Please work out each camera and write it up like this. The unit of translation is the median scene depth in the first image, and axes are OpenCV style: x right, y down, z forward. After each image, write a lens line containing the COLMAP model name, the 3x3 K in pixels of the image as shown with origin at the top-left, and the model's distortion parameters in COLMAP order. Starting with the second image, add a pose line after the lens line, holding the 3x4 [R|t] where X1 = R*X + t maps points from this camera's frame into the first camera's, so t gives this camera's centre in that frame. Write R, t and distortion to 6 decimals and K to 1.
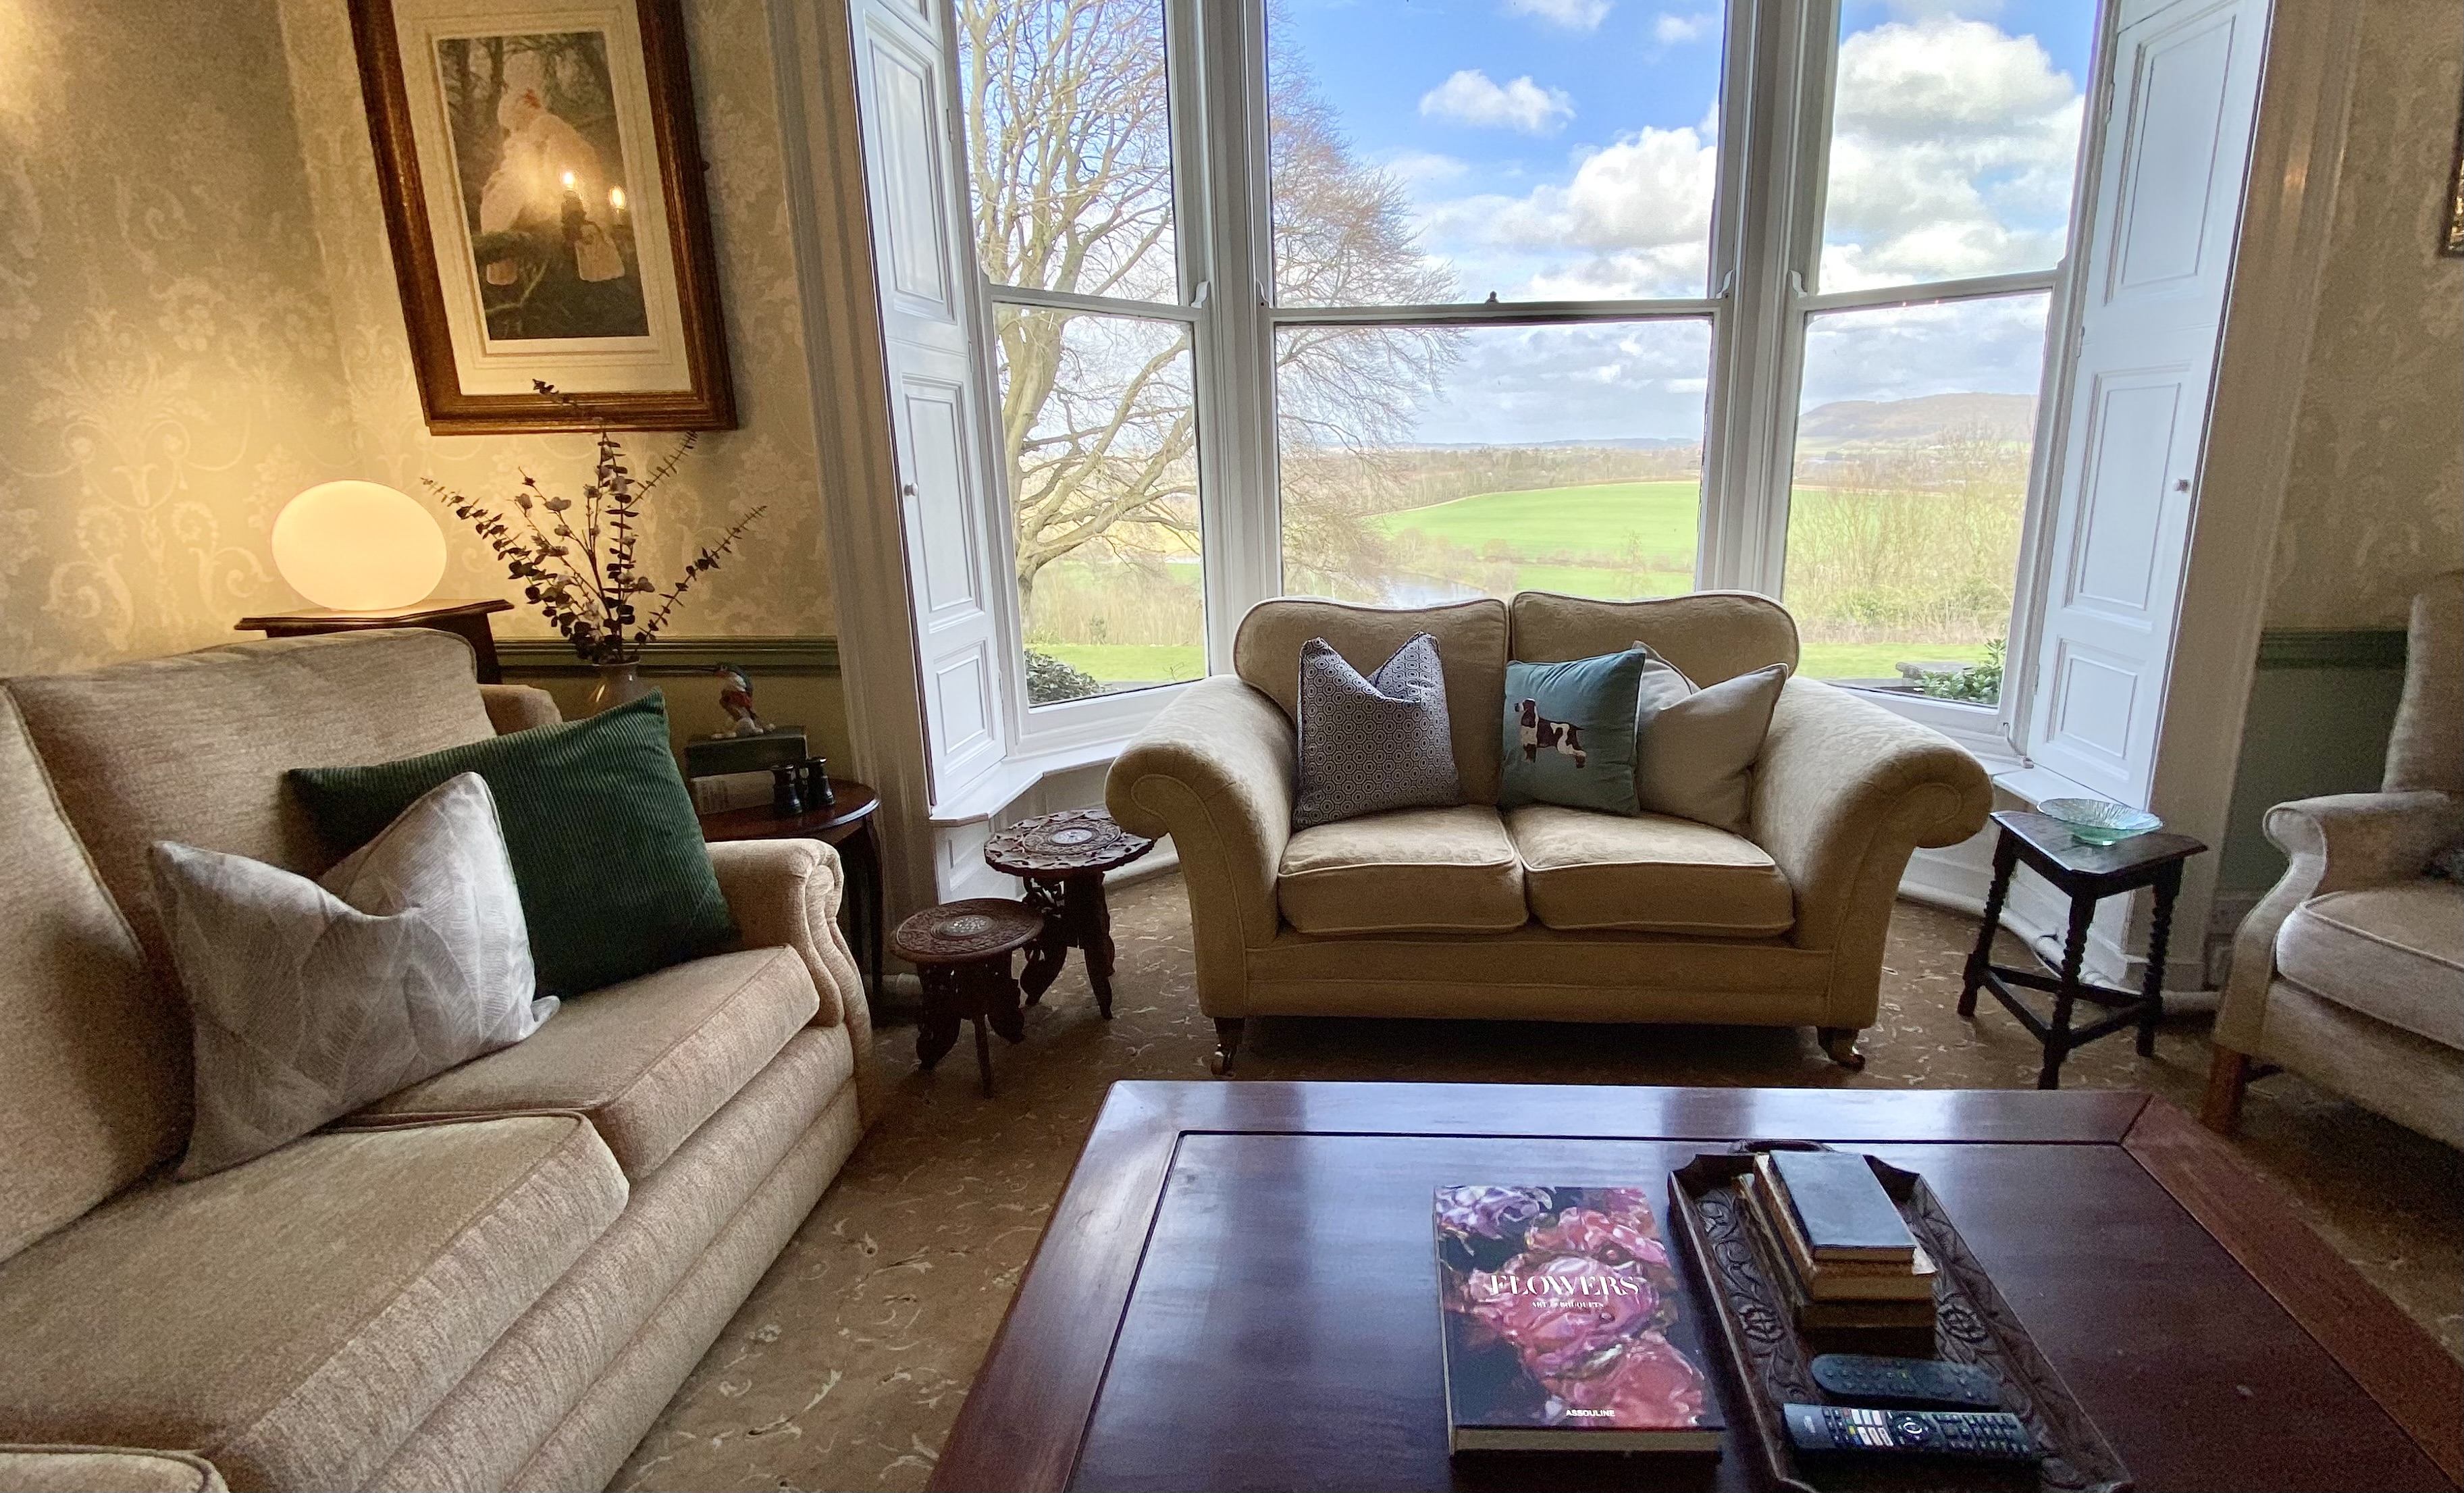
lens RADIAL K [[1117.7, 0, 1334.7], [0, 1117.7, 745.8], [0, 0, 1]] dist [0.027574, -0.026927]
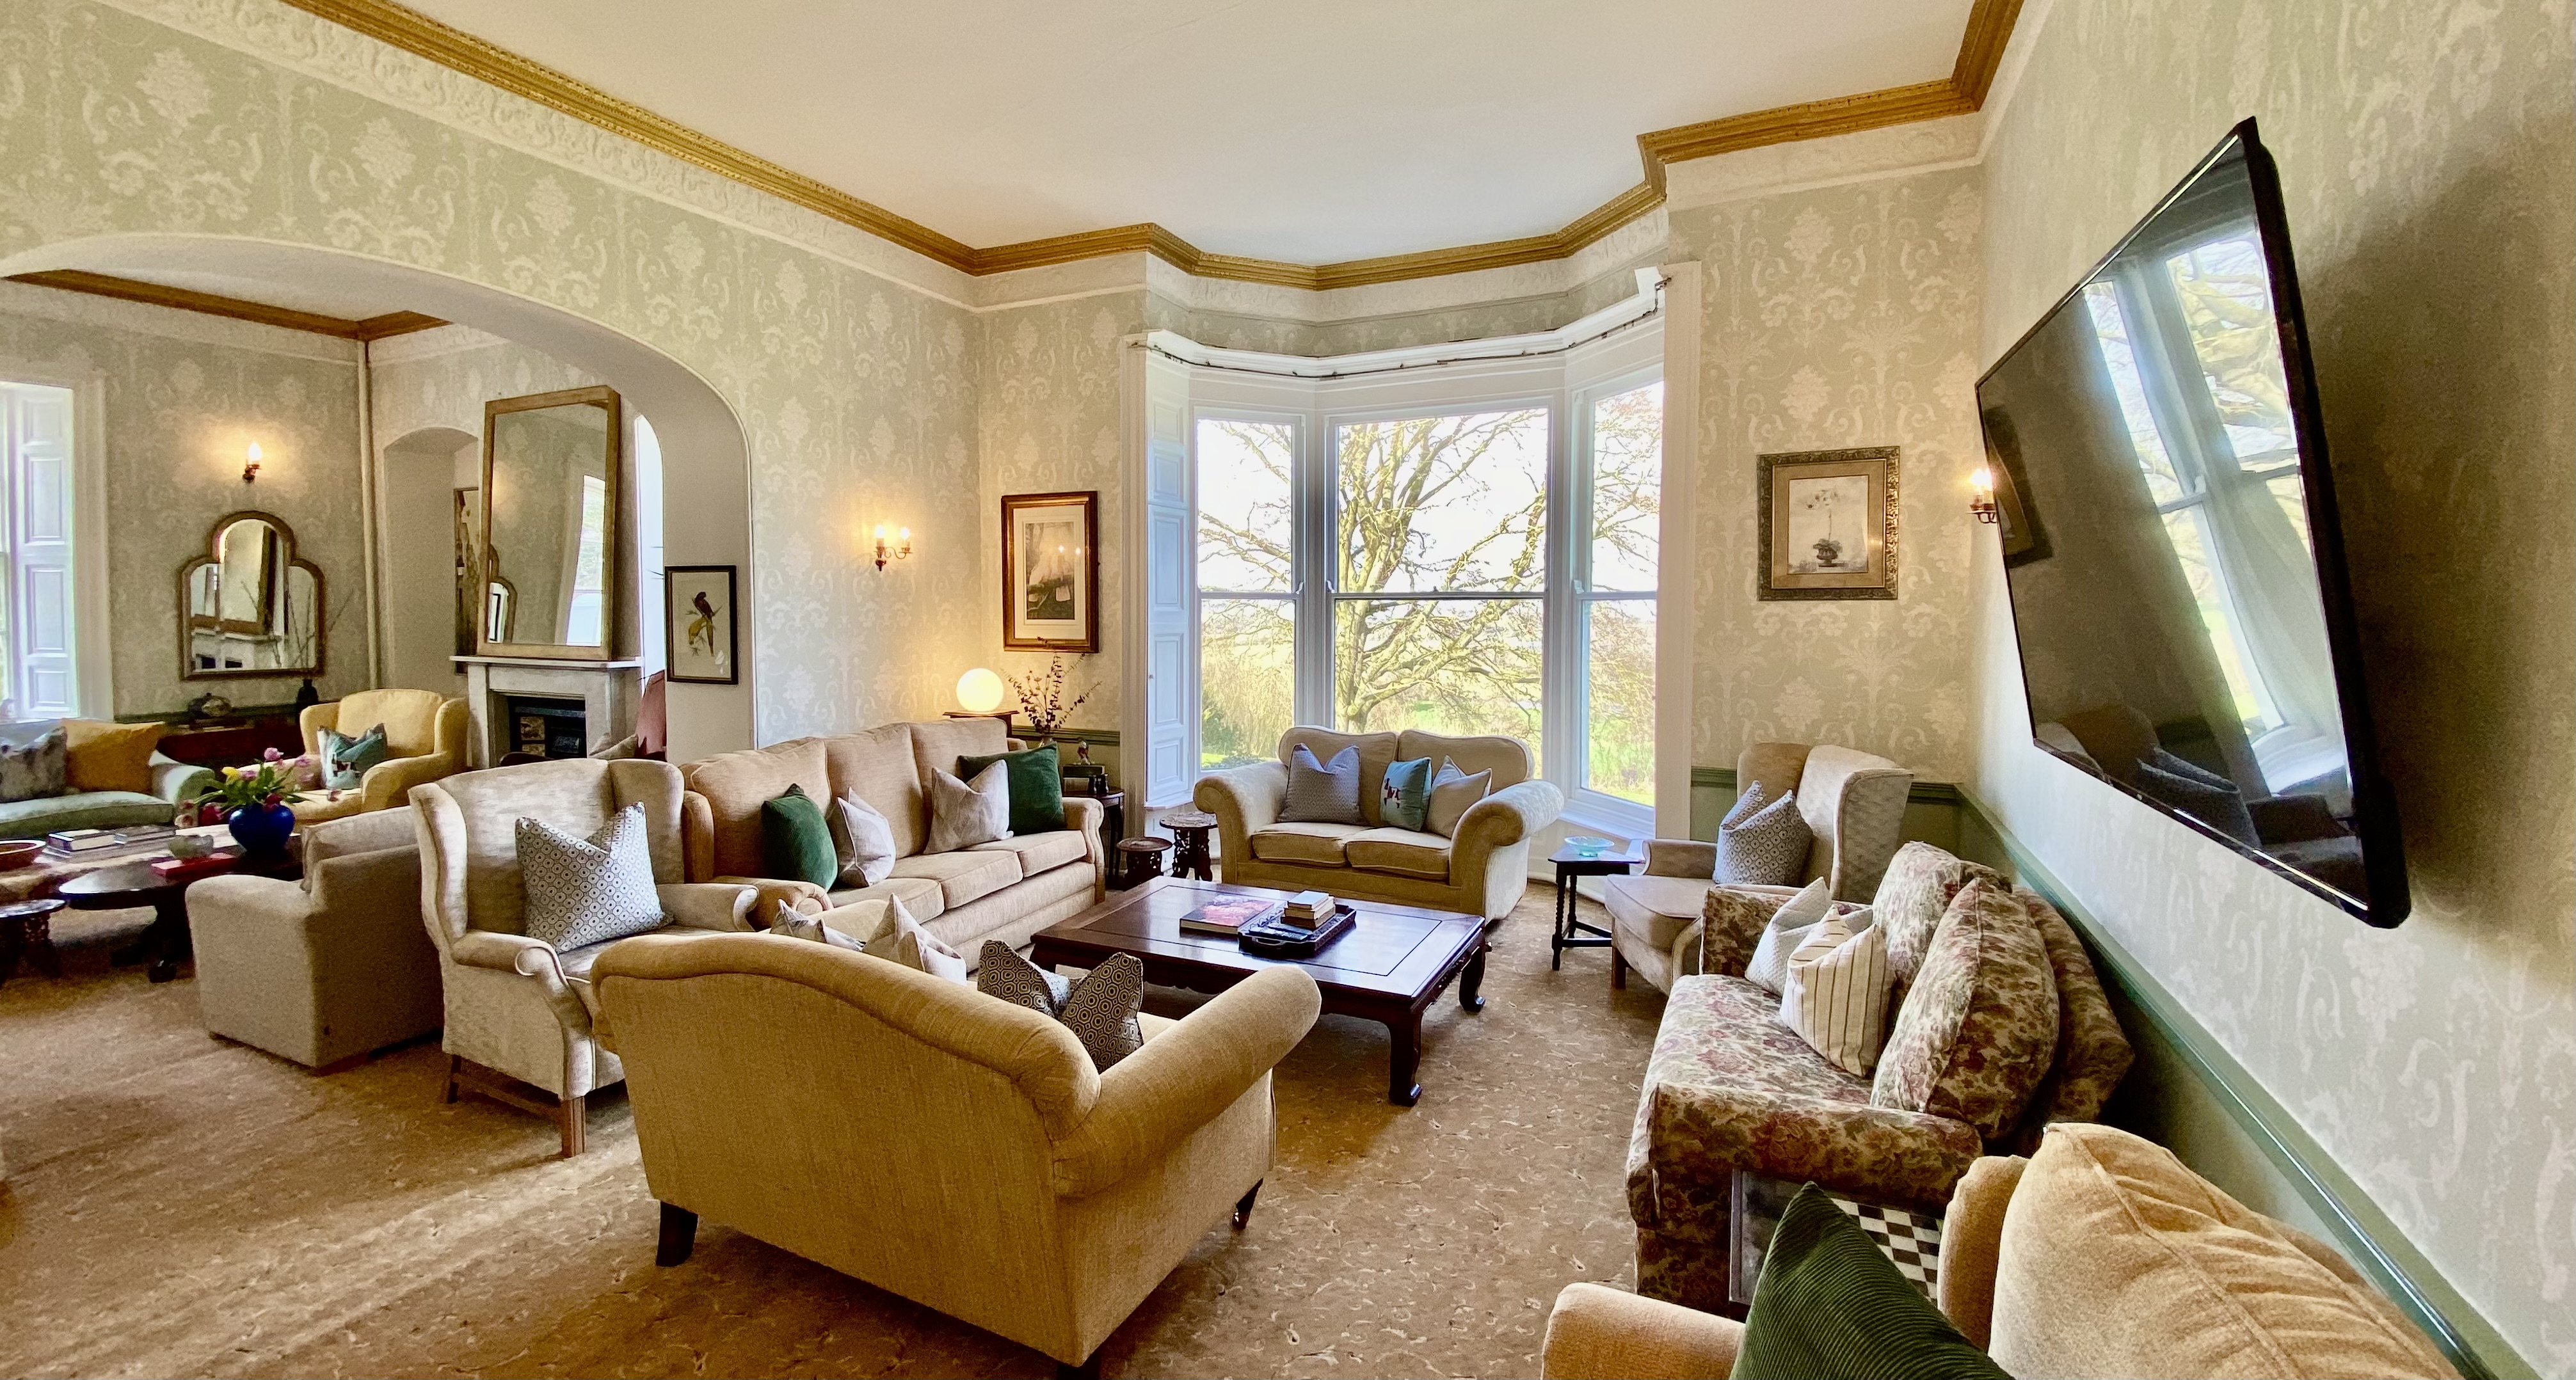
lens RADIAL K [[1051.5, 0, 1258.3], [0, 1051.5, 661.4], [0, 0, 1]] dist [-0.012269, -0.000151]
pose [[0.917426, 0.034022, -0.396450, 0.787982], [-0.111003, 0.978667, -0.172887, 0.127232], [0.382110, 0.202618, 0.901631, -1.075870]]
